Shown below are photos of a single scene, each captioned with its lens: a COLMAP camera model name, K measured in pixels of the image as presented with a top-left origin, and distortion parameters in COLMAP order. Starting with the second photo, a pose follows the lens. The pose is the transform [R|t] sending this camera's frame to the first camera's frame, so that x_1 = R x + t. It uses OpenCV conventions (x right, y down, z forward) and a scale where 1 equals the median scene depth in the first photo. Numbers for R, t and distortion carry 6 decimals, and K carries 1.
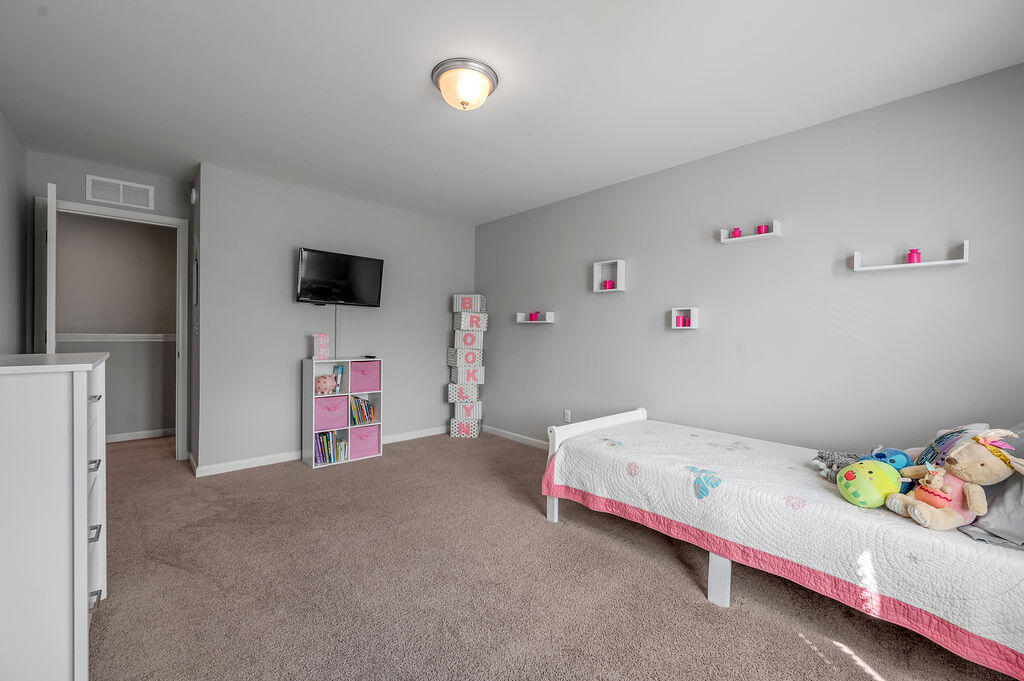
lens RADIAL K [[420.9, 0, 512.0], [0, 420.9, 340.5], [0, 0, 1]] dist [-0.000547, 0.000015]
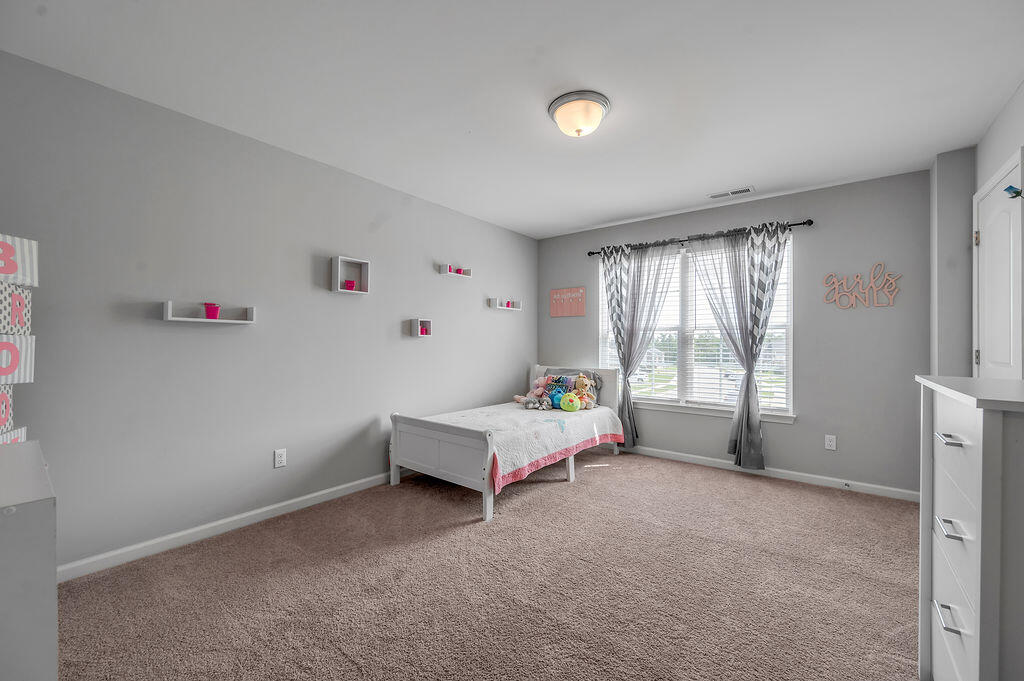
lens RADIAL K [[420.9, 0, 512.0], [0, 420.9, 340.5], [0, 0, 1]] dist [-0.000547, 0.000015]
pose [[-0.185905, -0.011457, 0.982501, -1.136977], [0.004282, 0.999913, 0.012470, -0.042473], [-0.982558, 0.006526, -0.185840, 1.352770]]
